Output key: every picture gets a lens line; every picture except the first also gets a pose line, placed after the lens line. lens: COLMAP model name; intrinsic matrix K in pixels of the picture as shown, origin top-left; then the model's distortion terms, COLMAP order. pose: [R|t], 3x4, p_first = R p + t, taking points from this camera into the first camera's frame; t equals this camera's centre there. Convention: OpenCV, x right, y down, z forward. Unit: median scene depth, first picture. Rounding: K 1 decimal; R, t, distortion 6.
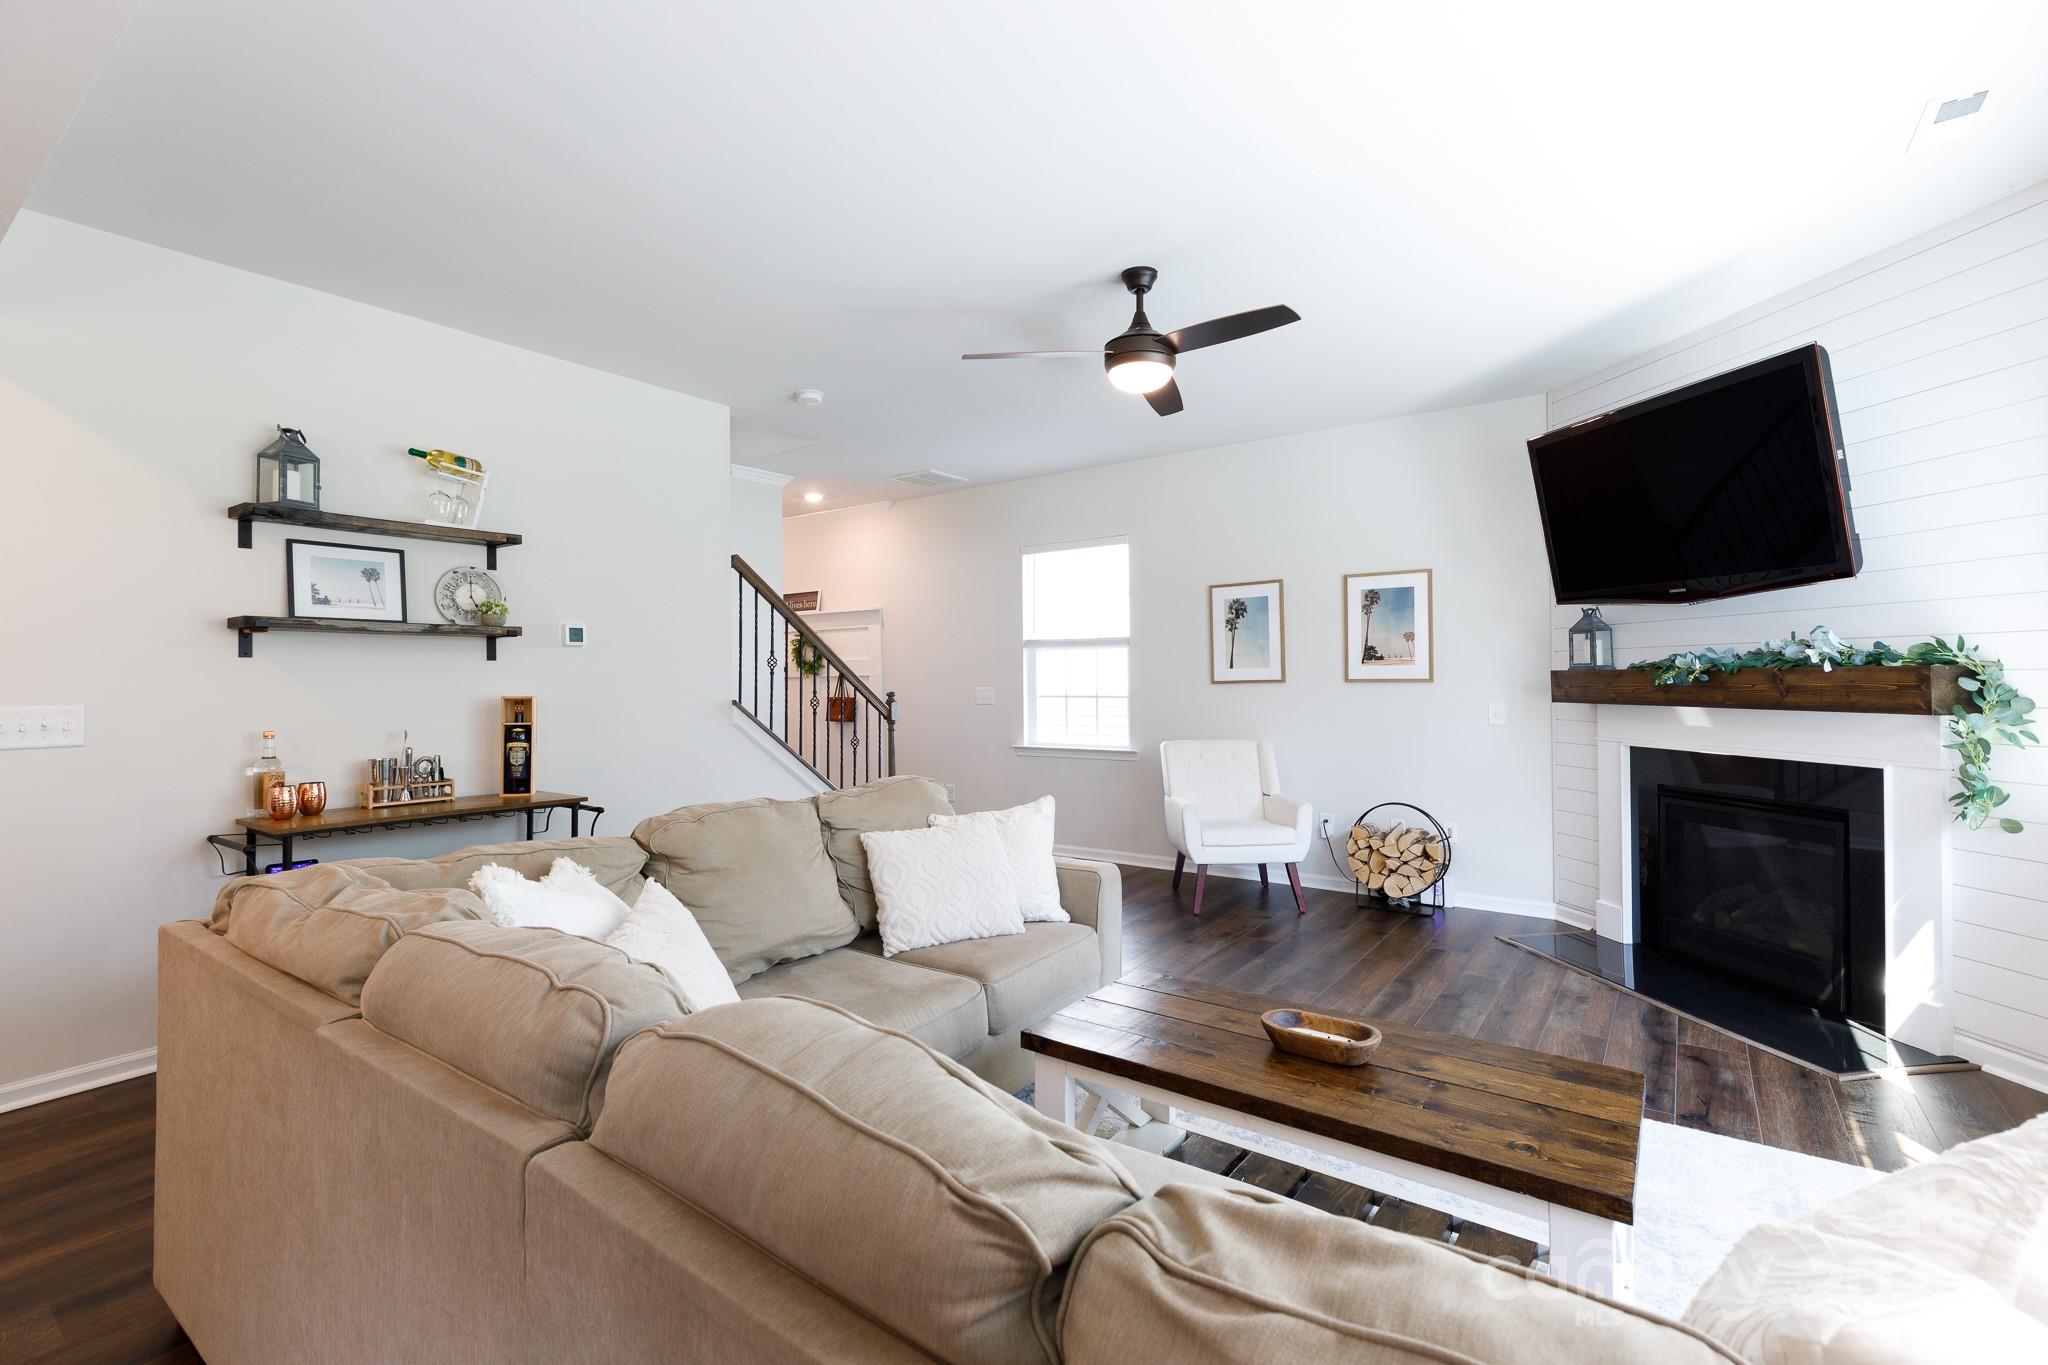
lens RADIAL K [[933.9, 0, 1018.3], [0, 933.9, 678.3], [0, 0, 1]] dist [0.019212, 0.000089]
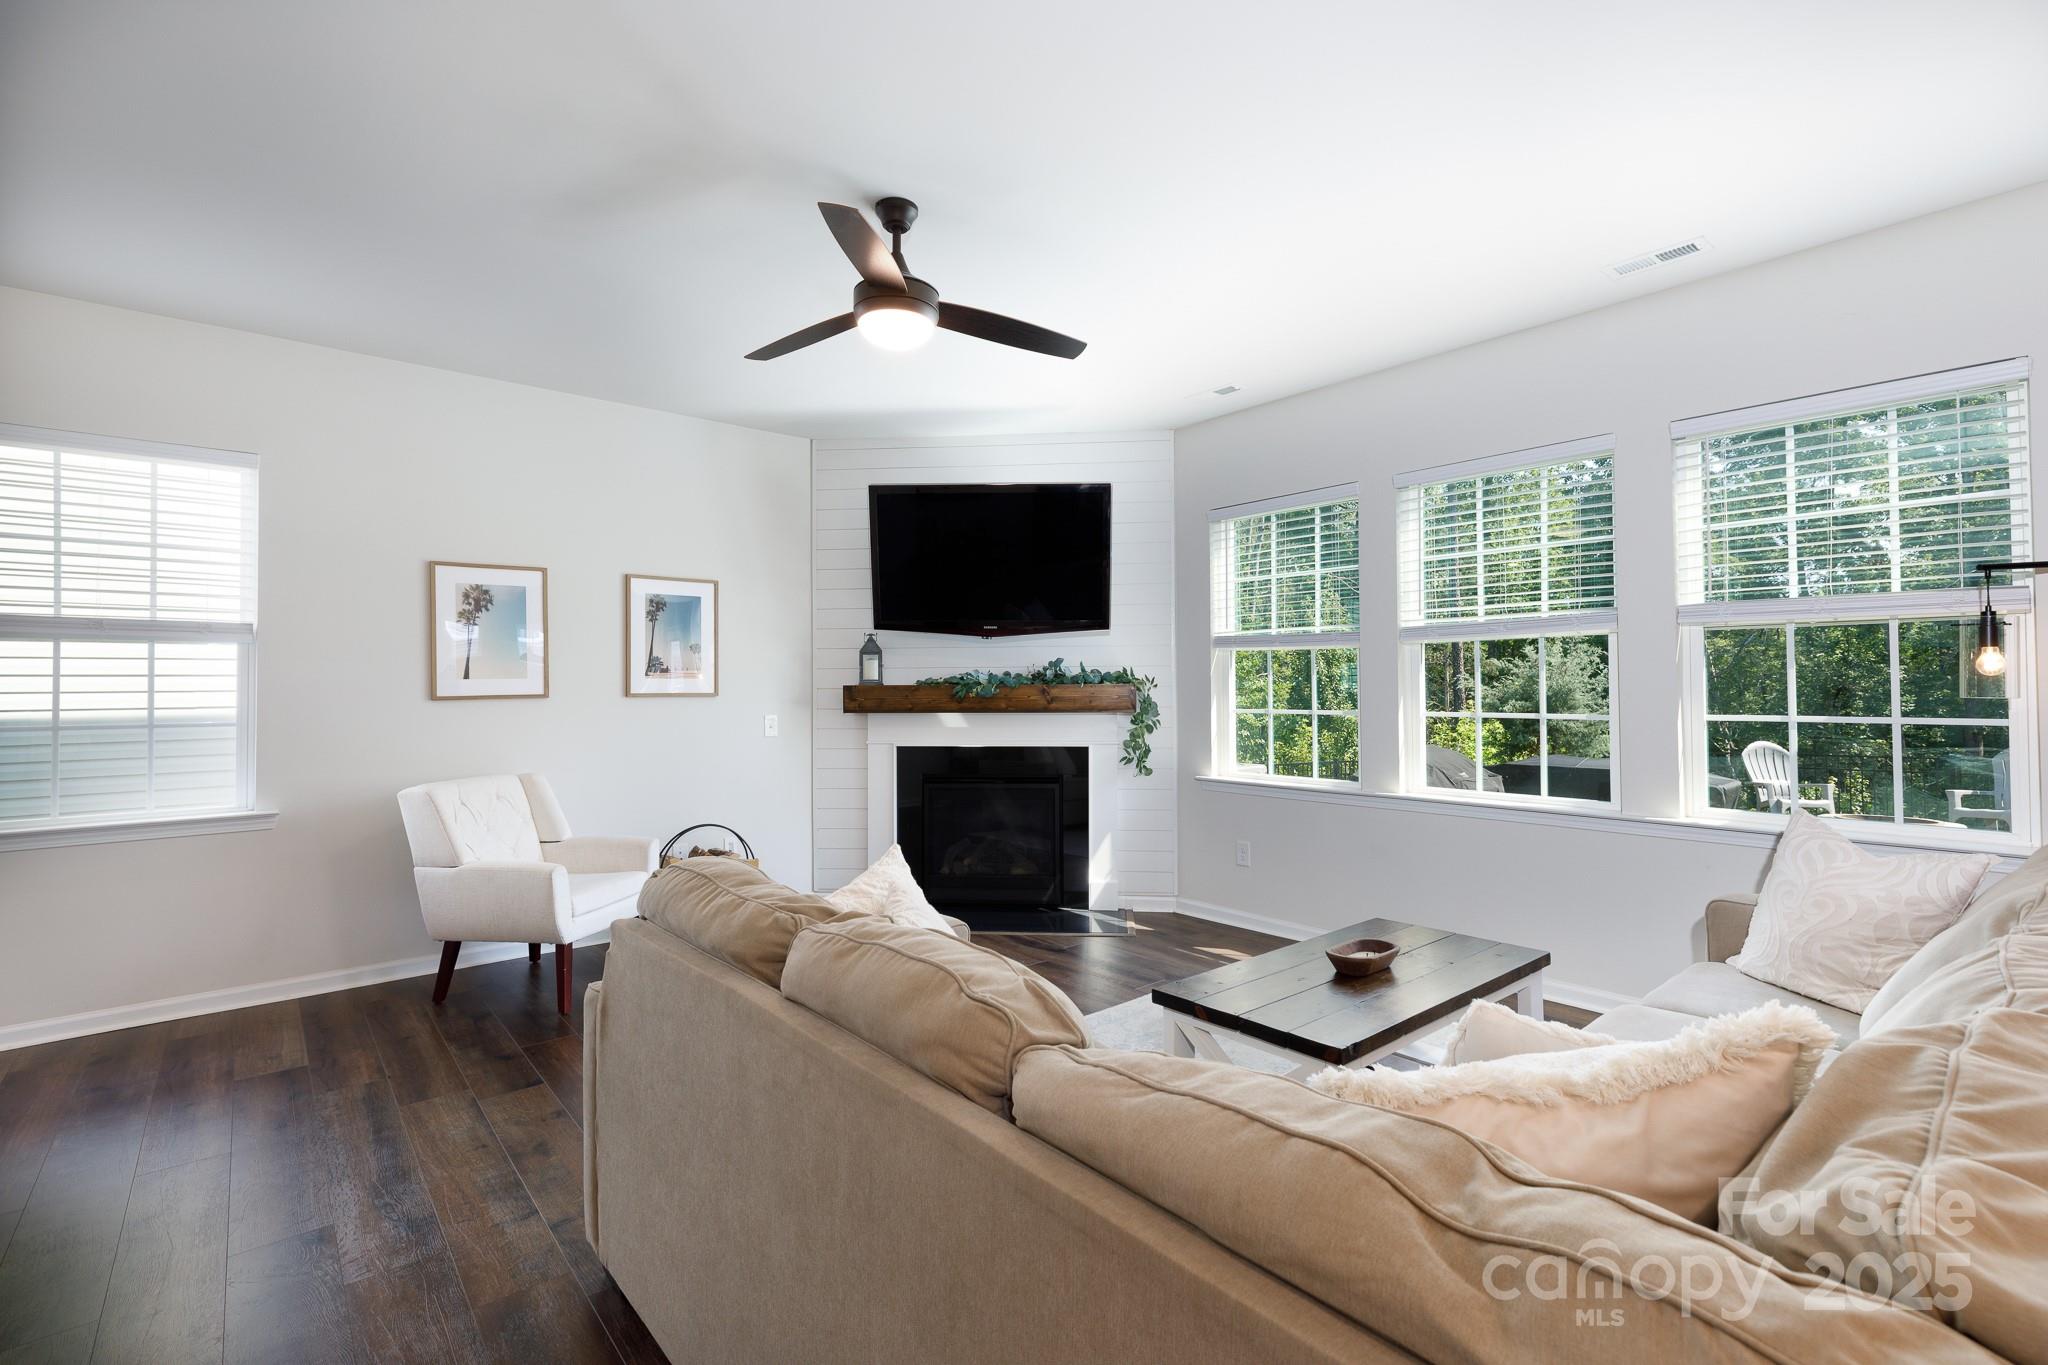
lens RADIAL K [[933.9, 0, 1018.6], [0, 933.9, 681.8], [0, 0, 1]] dist [0.019212, 0.000089]
pose [[0.245331, 0.015387, 0.969317, -0.494358], [0.001831, 0.999865, -0.016335, 0.006259], [-0.969438, 0.005782, 0.245269, 0.516468]]
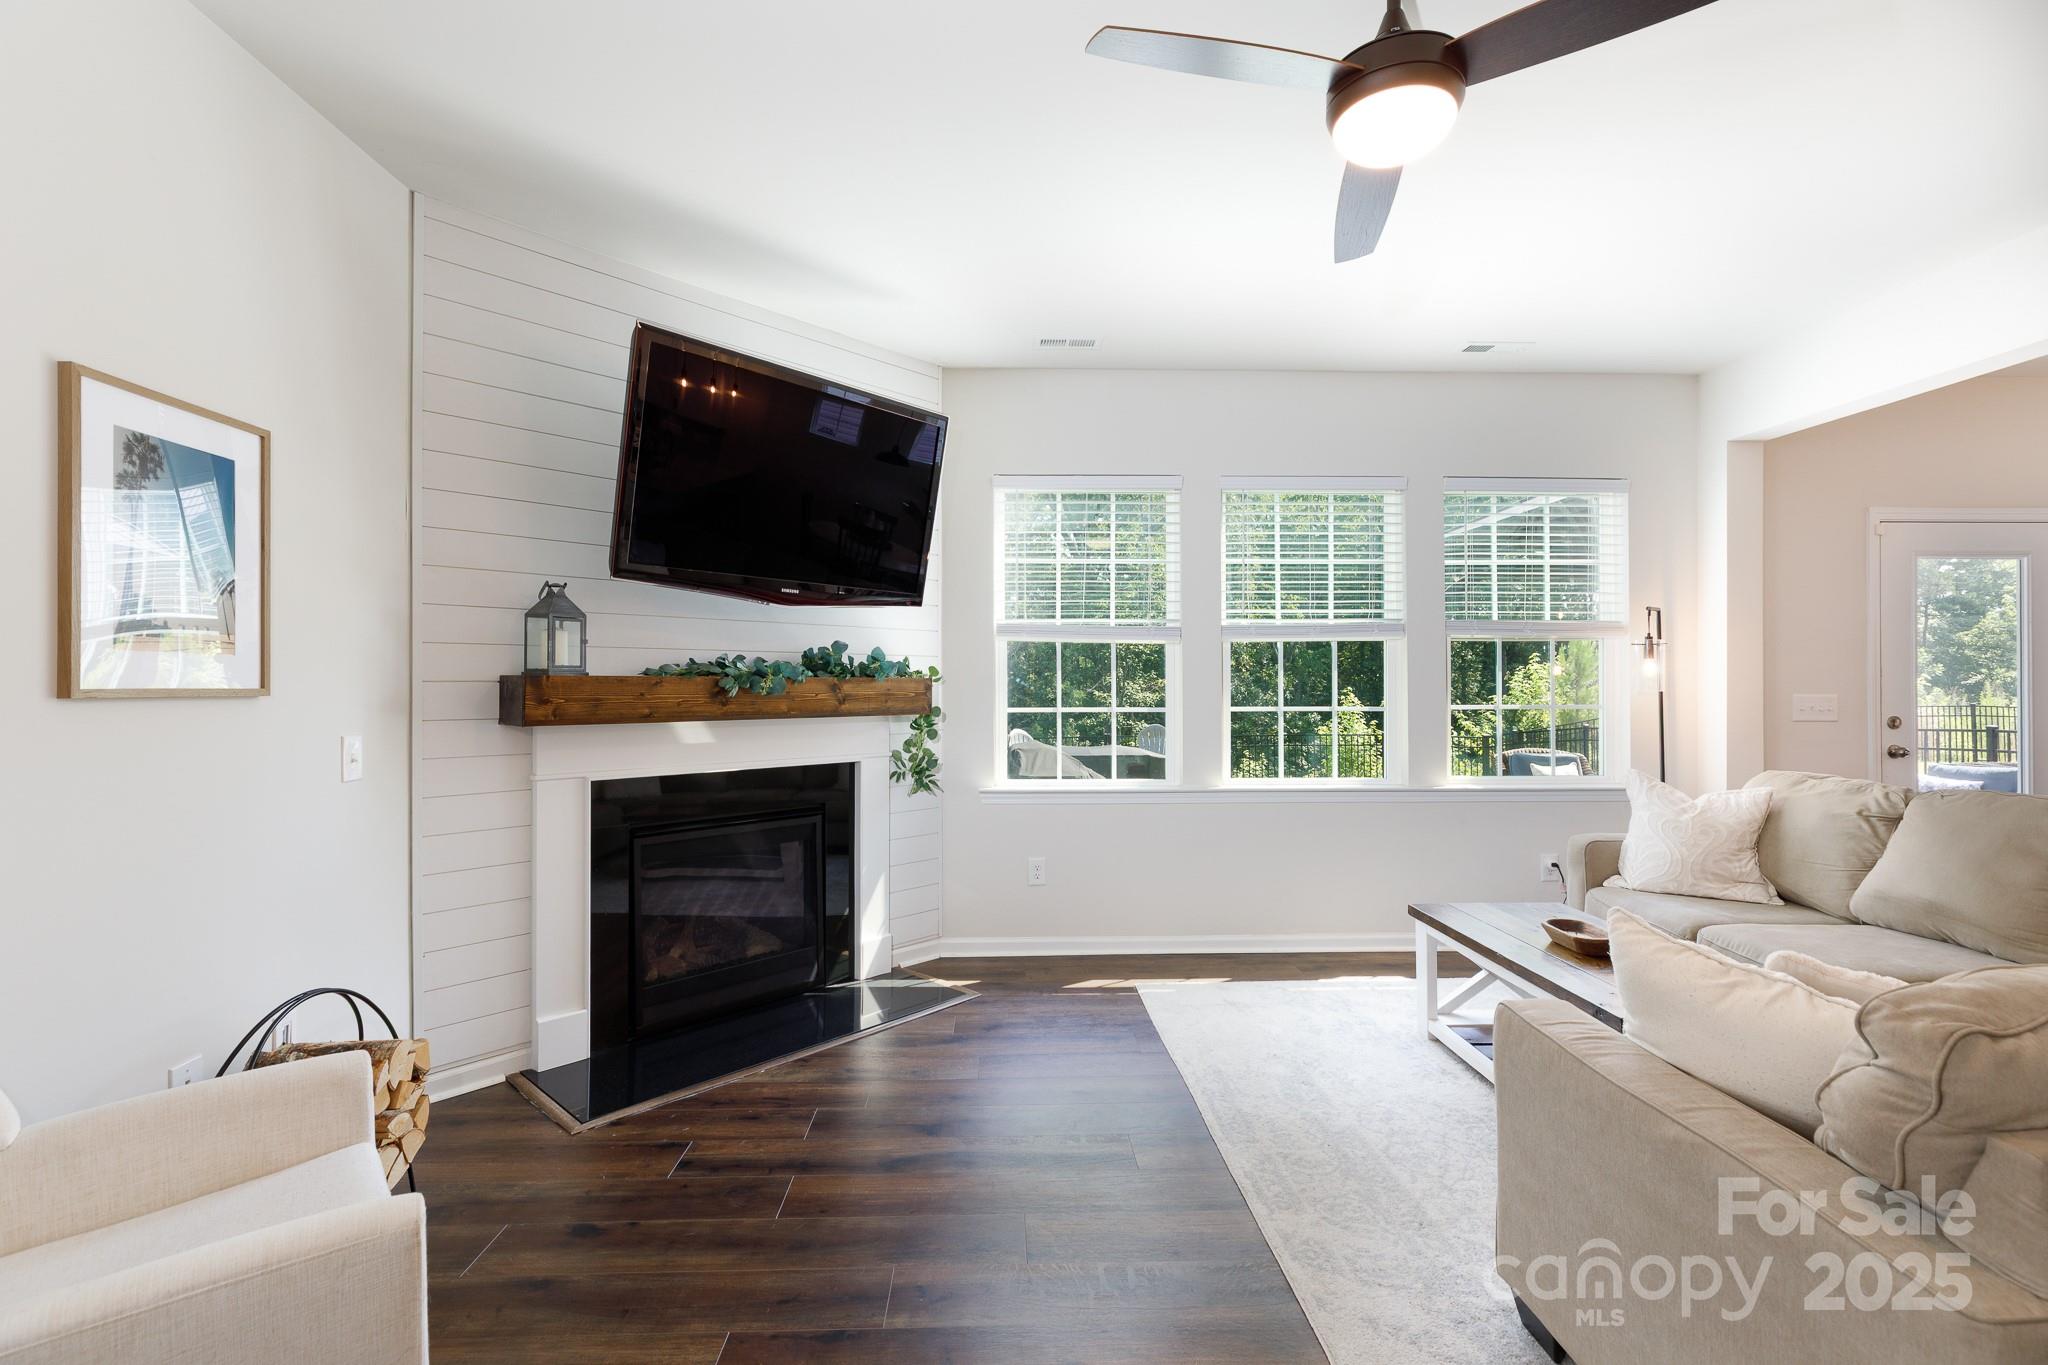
lens RADIAL K [[892.8, 0, 1010.1], [0, 892.8, 691.1], [0, 0, 1]] dist [-0.034179, -0.000536]
pose [[-0.600437, 0.005691, 0.799652, -0.090345], [0.006673, 0.999976, -0.002106, 0.005451], [-0.799645, 0.004071, -0.600460, 1.103638]]
